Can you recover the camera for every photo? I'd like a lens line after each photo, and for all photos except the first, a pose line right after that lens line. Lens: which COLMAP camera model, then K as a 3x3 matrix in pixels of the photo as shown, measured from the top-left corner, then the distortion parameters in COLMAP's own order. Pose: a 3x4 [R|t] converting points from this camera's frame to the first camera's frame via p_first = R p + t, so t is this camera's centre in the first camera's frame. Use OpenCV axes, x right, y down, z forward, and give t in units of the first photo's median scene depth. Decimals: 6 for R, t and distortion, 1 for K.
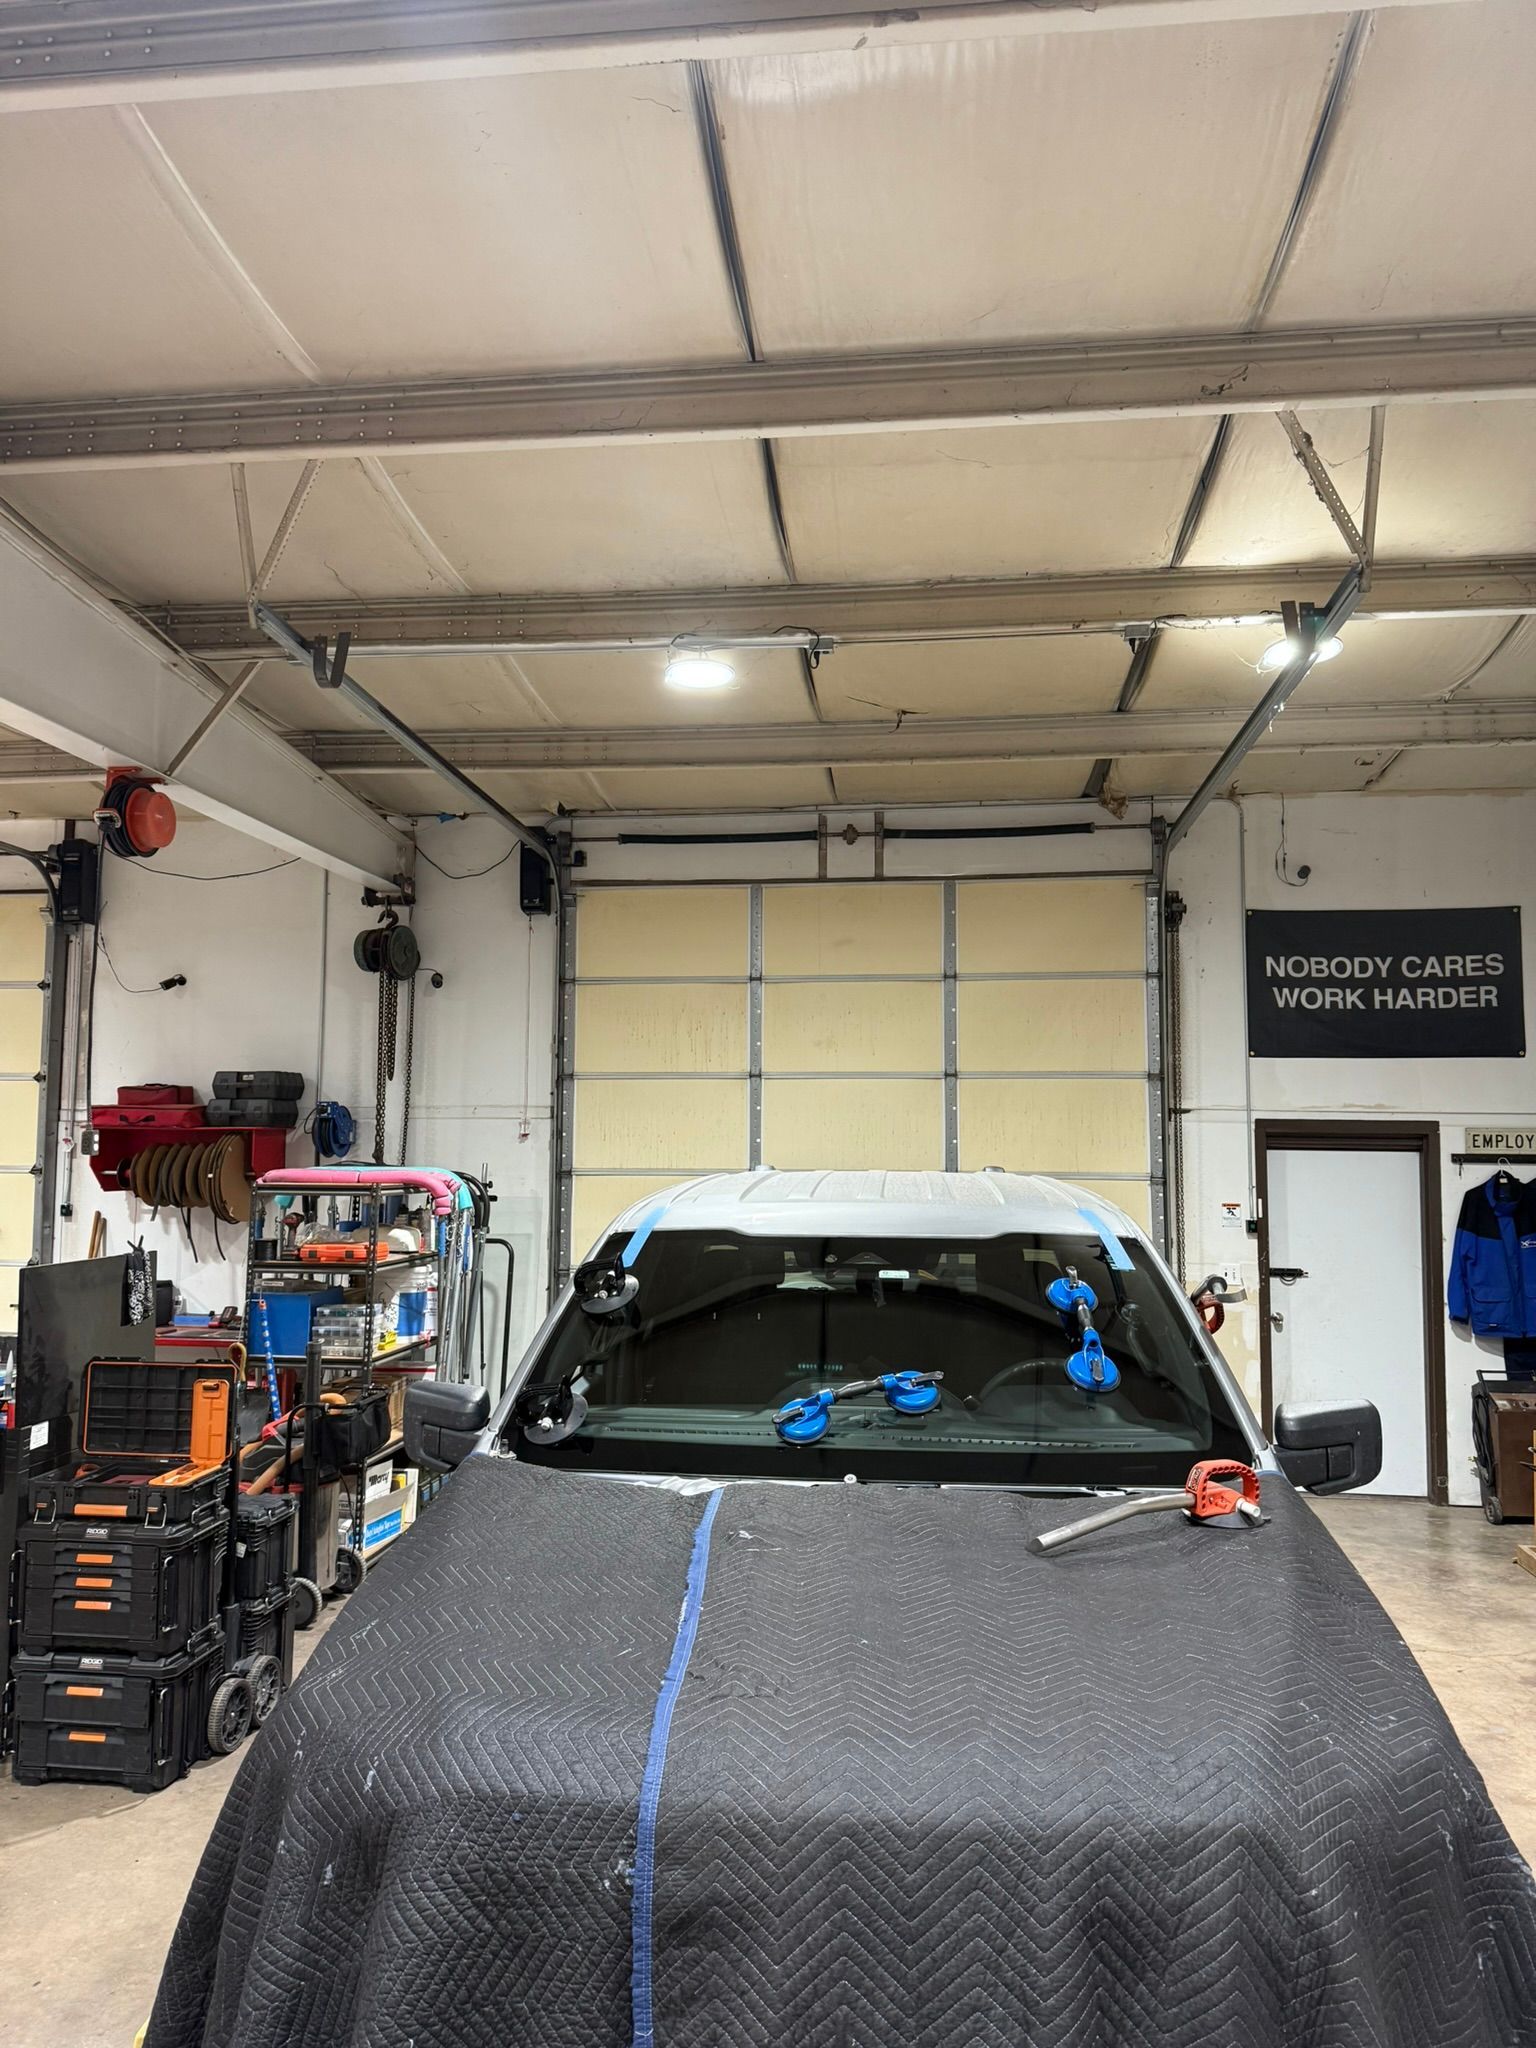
lens RADIAL K [[1411.4, 0, 758.8], [0, 1411.4, 1032.3], [0, 0, 1]] dist [0.189582, -0.419570]
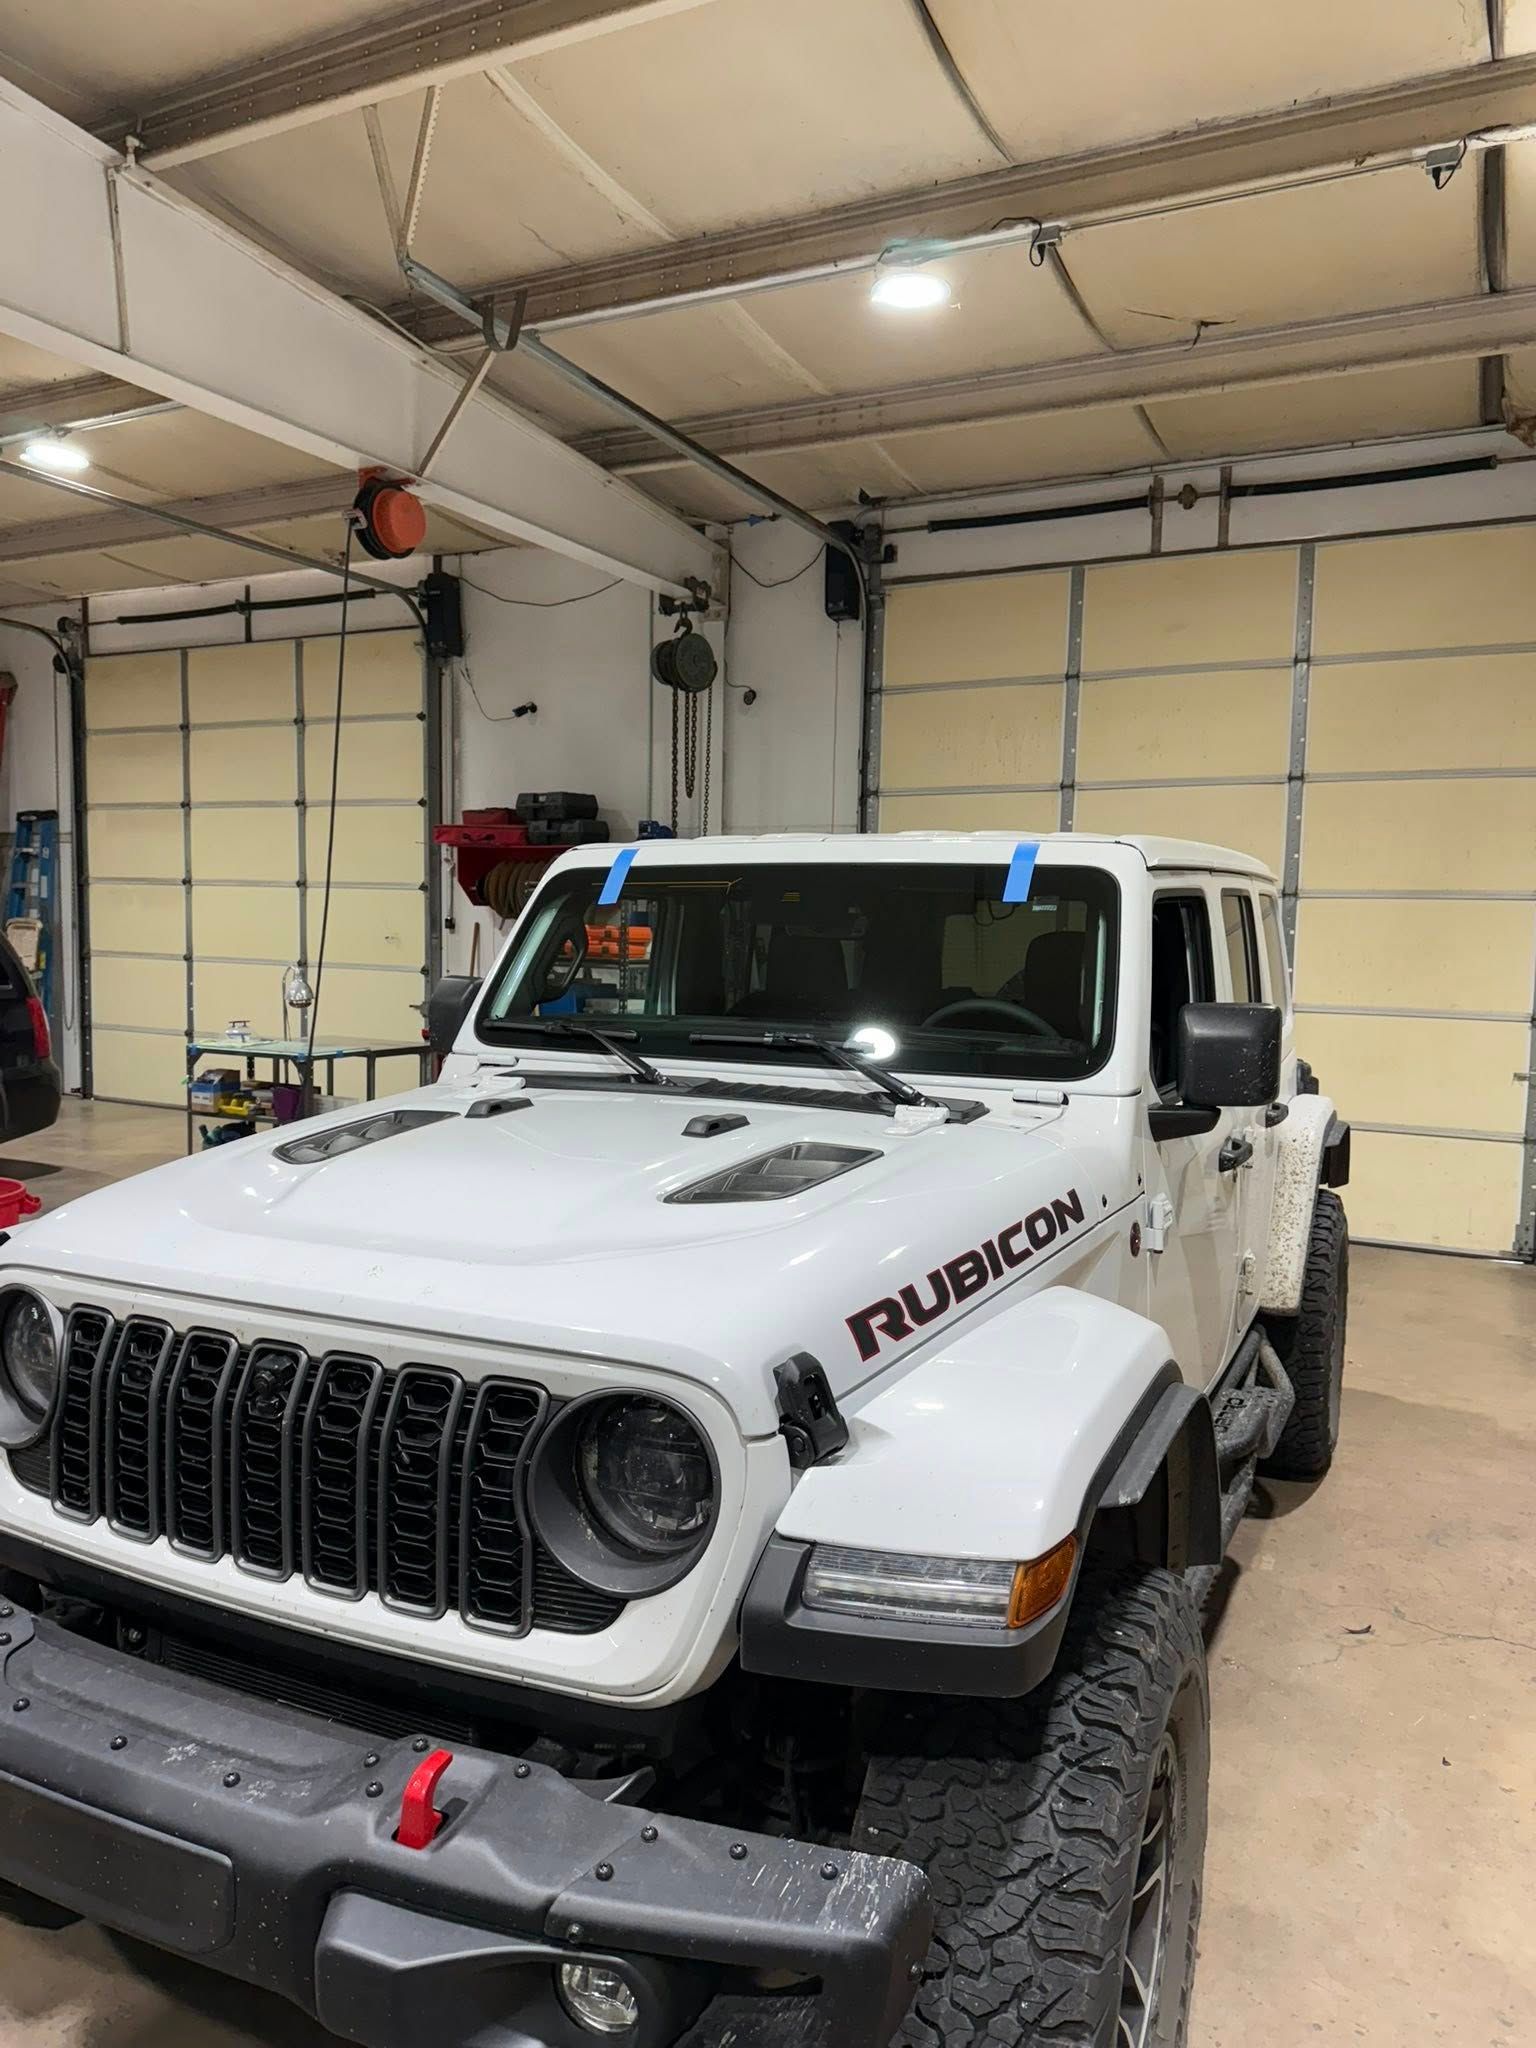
lens RADIAL K [[1435.6, 0, 758.4], [0, 1435.6, 1023.3], [0, 0, 1]] dist [0.055343, -0.081187]
pose [[0.937199, 0.039098, -0.346596, 0.139865], [0.013827, 0.988752, 0.148925, 0.042114], [0.348520, -0.144365, 0.926117, 0.055393]]
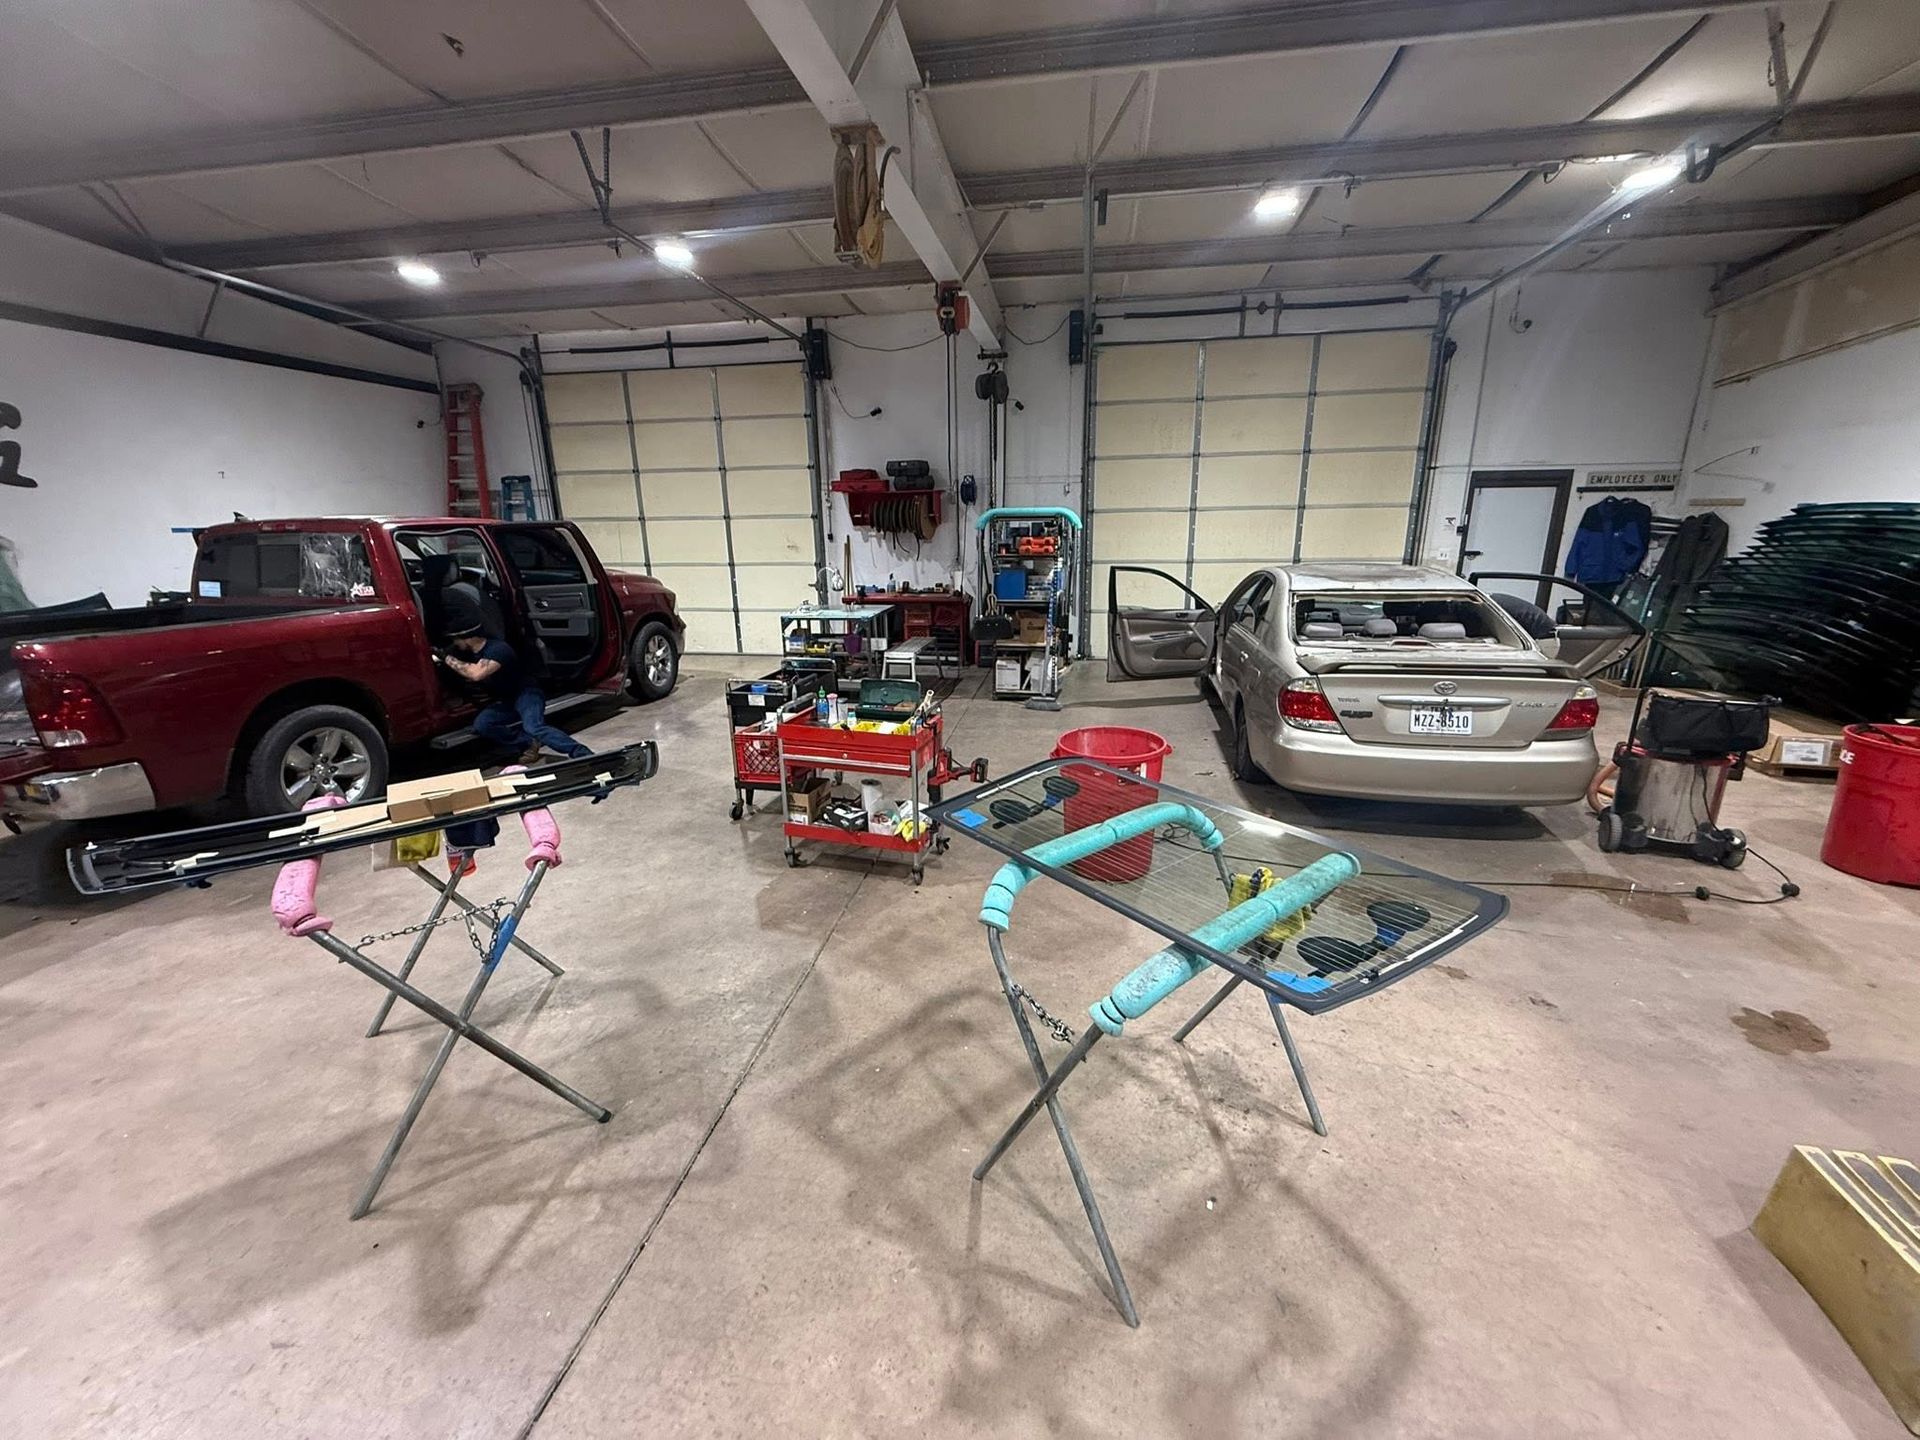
lens RADIAL K [[755.0, 0, 960.0], [0, 755.0, 720.0], [0, 0, 1]] dist [-0.000880, 0.000725]
pose [[0.998788, -0.011694, -0.047807, -0.276468], [0.027493, 0.938249, 0.344867, 0.006371], [0.040822, -0.345764, 0.937433, -0.067704]]
